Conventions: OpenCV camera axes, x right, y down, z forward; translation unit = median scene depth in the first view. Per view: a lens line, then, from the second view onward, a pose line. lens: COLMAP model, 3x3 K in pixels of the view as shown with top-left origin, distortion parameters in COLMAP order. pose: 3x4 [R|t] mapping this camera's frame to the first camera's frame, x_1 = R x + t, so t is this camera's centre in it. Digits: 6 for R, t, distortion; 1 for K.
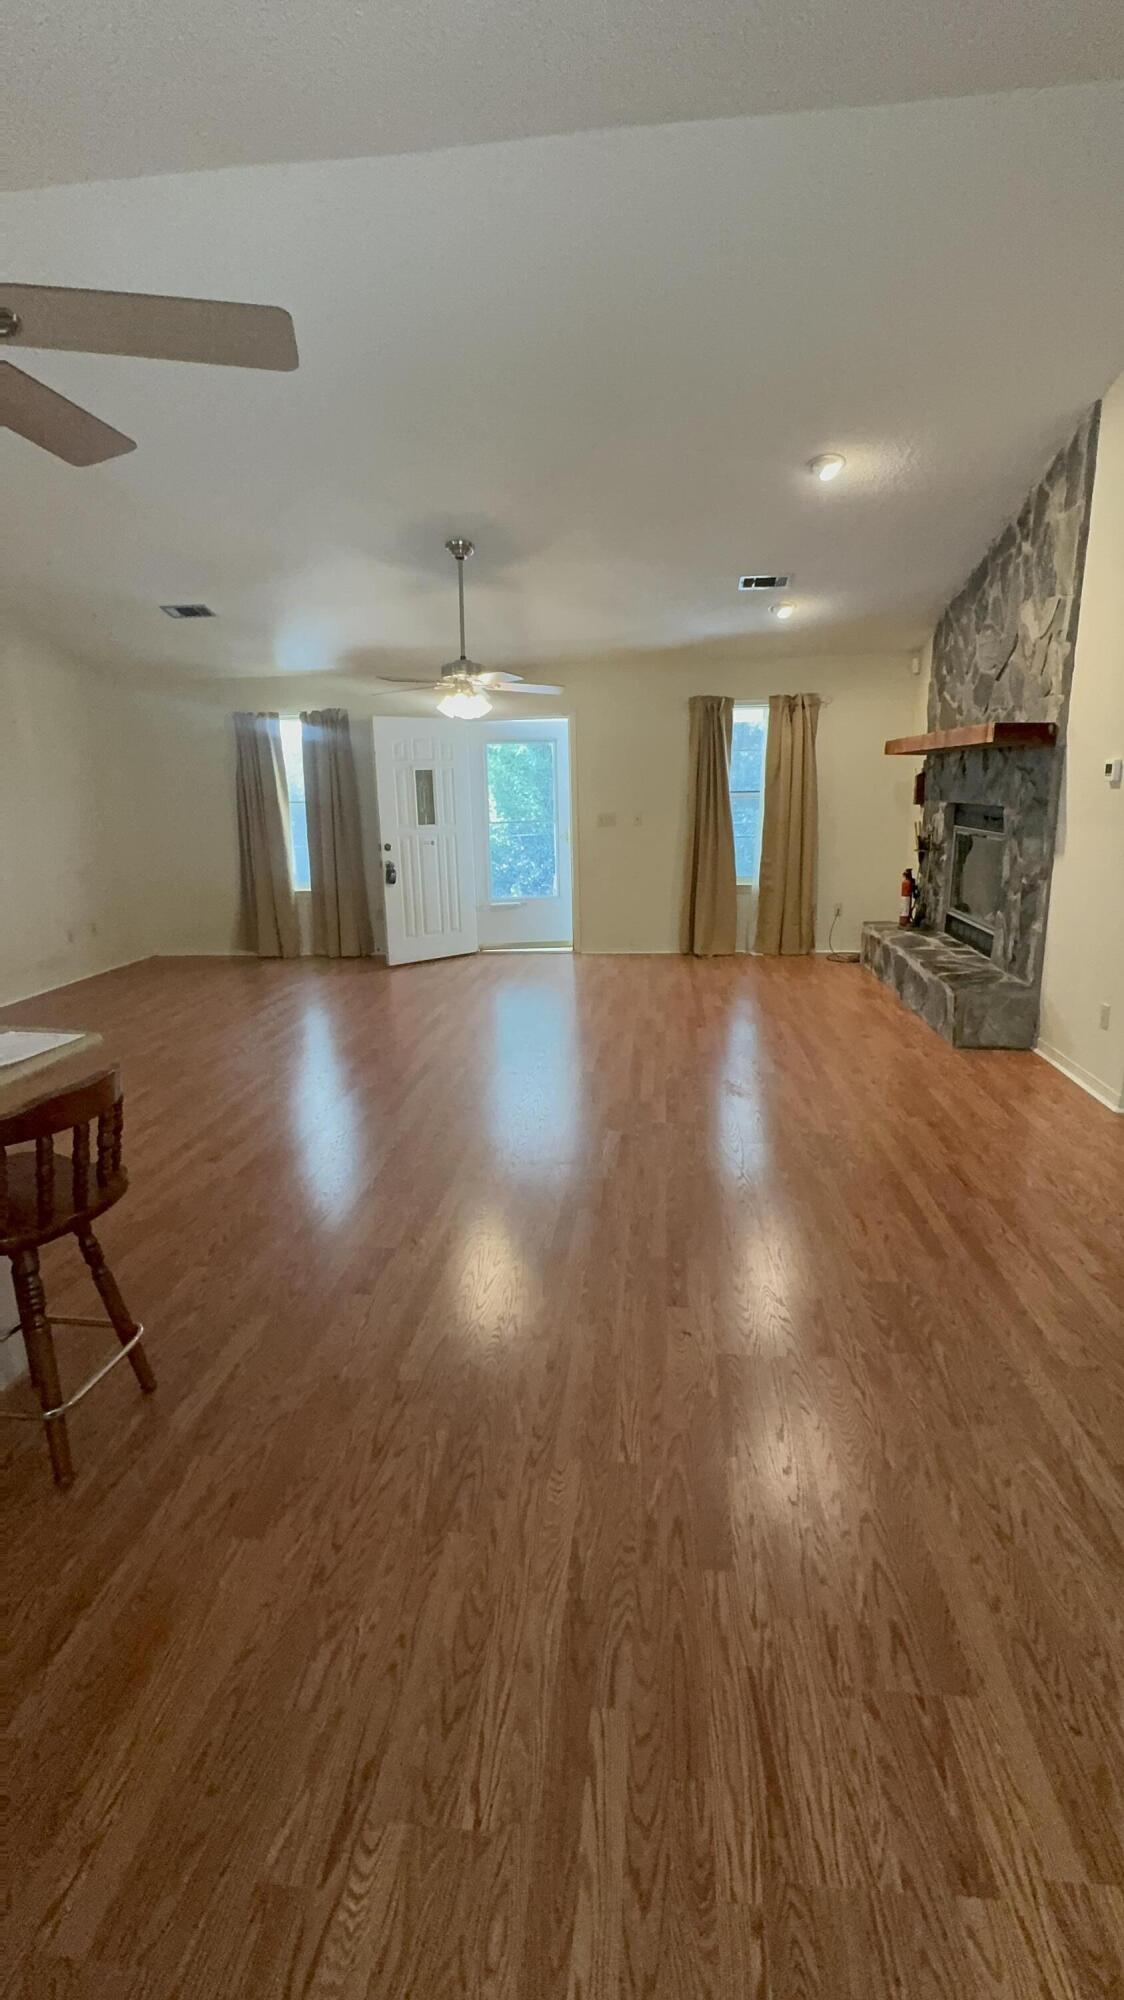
lens RADIAL K [[907.3, 0, 563.6], [0, 907.3, 1003.1], [0, 0, 1]] dist [-0.004569, 0.000619]
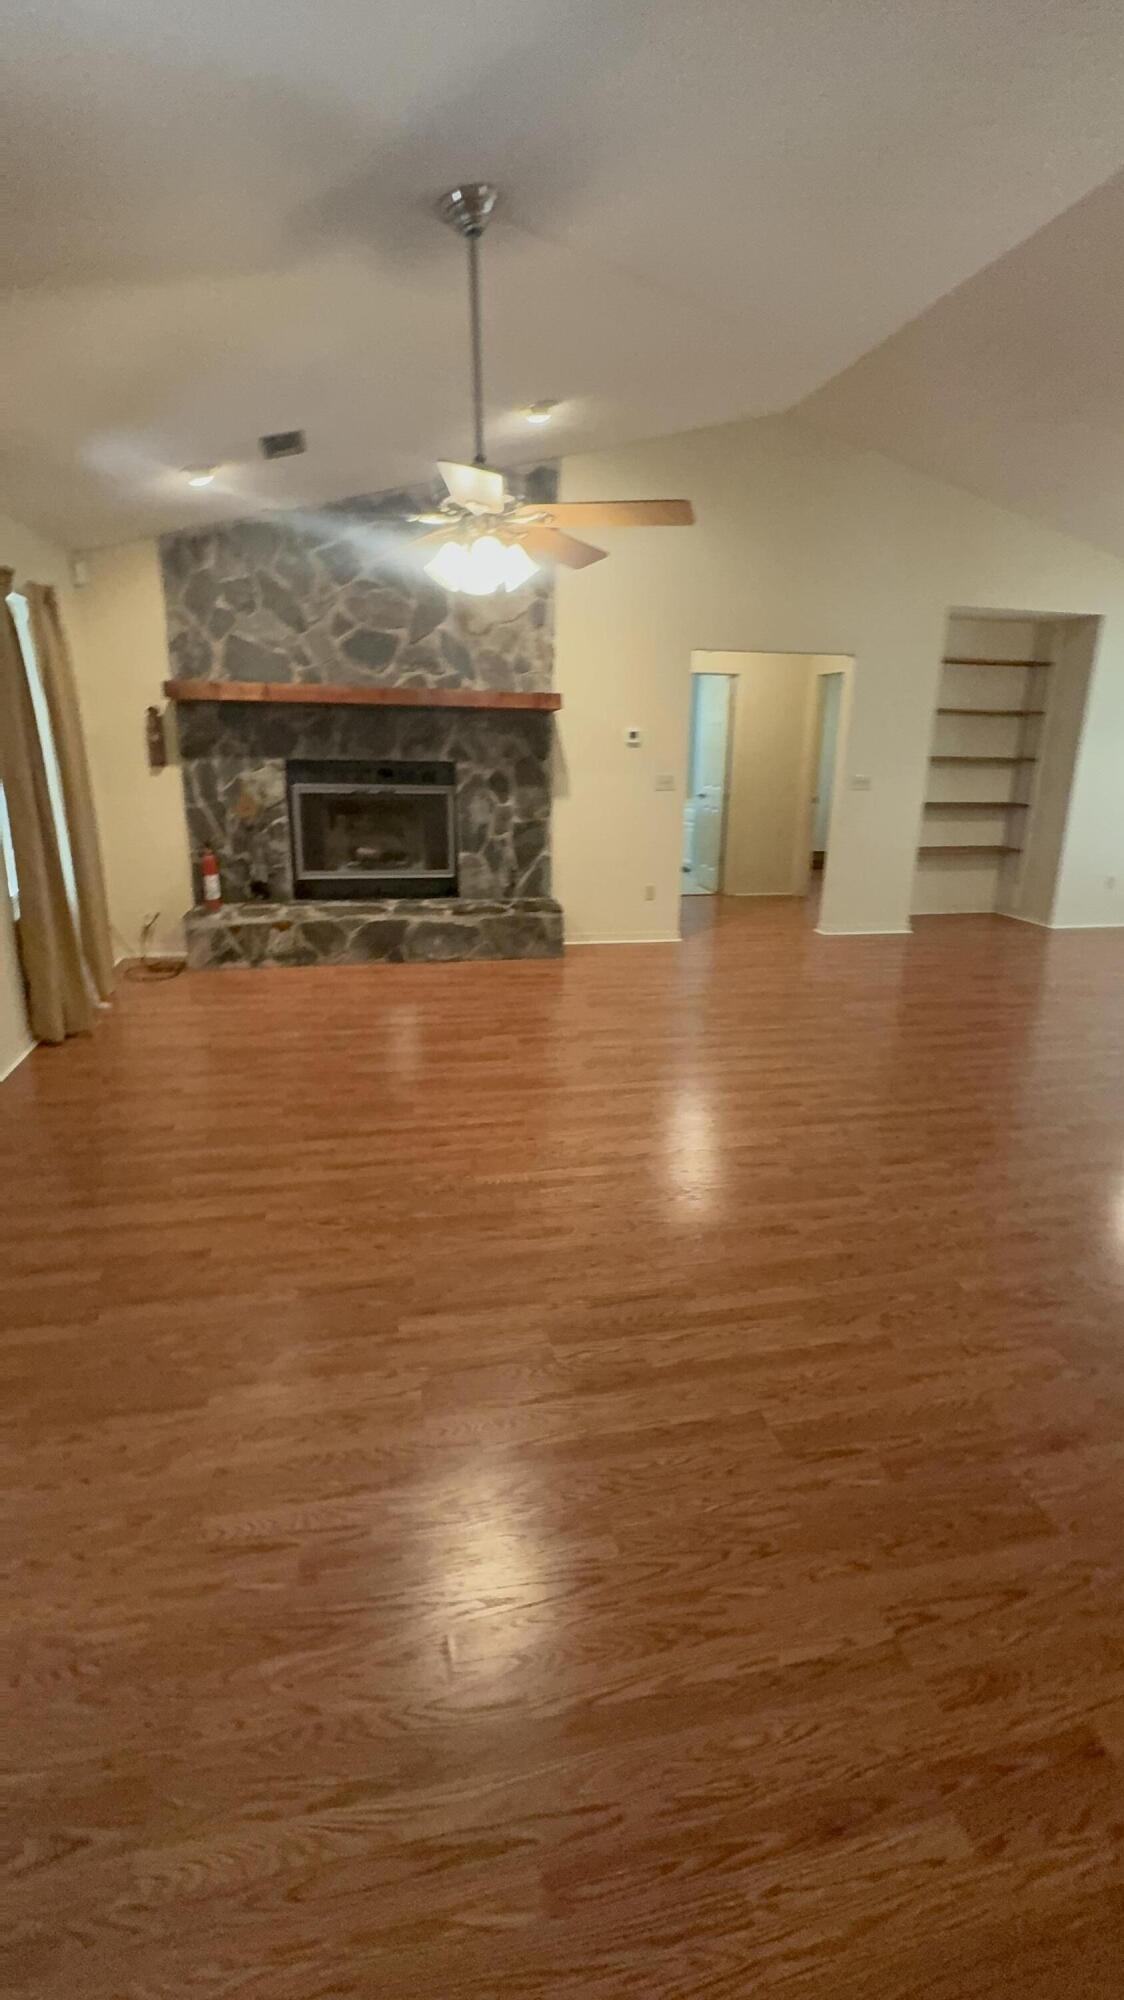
lens RADIAL K [[907.3, 0, 574.0], [0, 907.3, 1002.7], [0, 0, 1]] dist [-0.004569, 0.000619]
pose [[-0.324666, -0.252660, 0.911457, -0.648285], [0.208922, 0.920700, 0.329642, -0.270478], [-0.922466, 0.297447, -0.246134, 1.179885]]
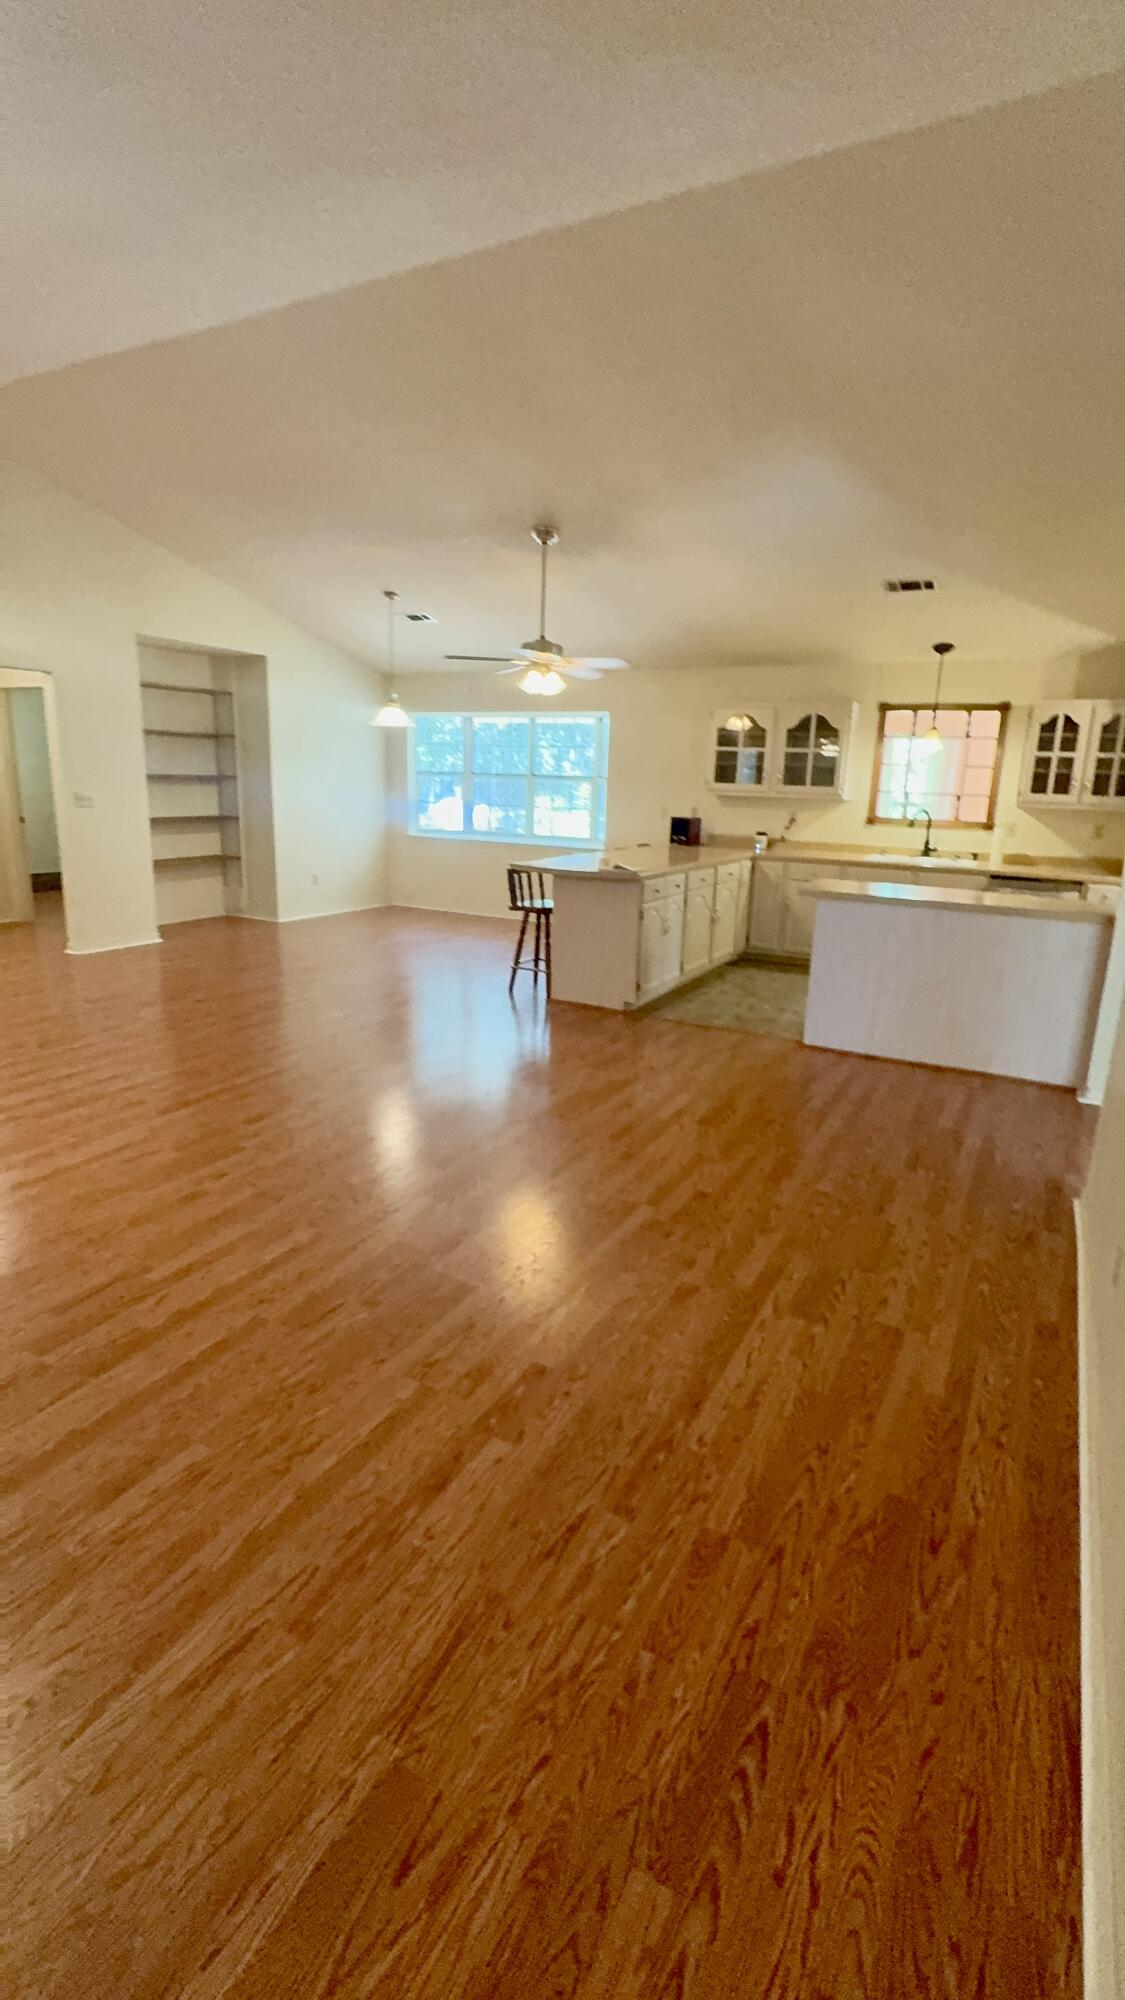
lens RADIAL K [[907.3, 0, 562.1], [0, 907.3, 1002.3], [0, 0, 1]] dist [-0.004569, 0.000619]
pose [[-0.922901, -0.100754, 0.371620, -0.666614], [0.078681, 0.895440, 0.438173, -0.301344], [-0.376912, 0.433630, -0.818476, 1.313416]]
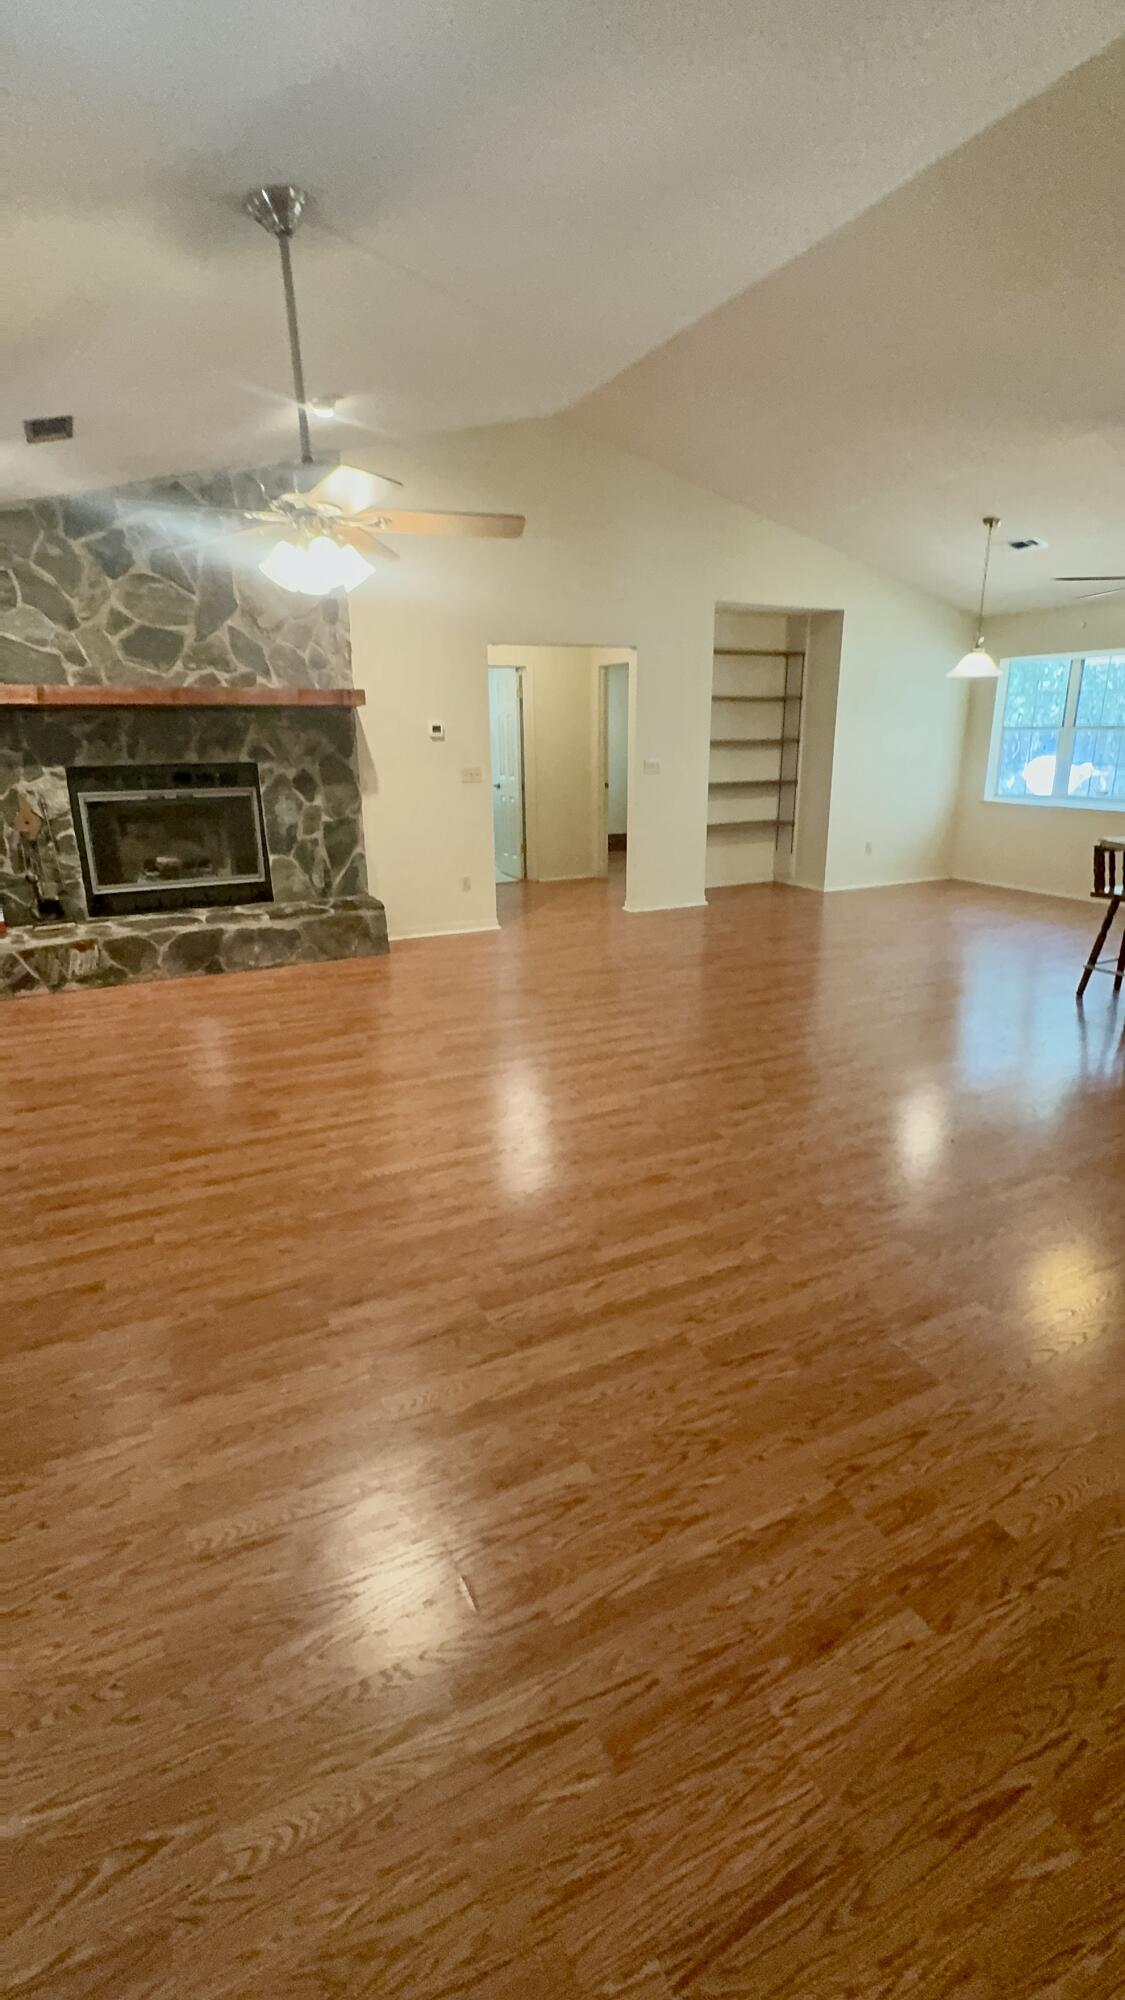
lens RADIAL K [[907.3, 0, 572.0], [0, 907.3, 1002.0], [0, 0, 1]] dist [-0.004569, 0.000619]
pose [[-0.545381, -0.216553, 0.809731, -0.651629], [0.216710, 0.896772, 0.385793, -0.284818], [-0.809689, 0.385881, -0.442153, 1.234500]]
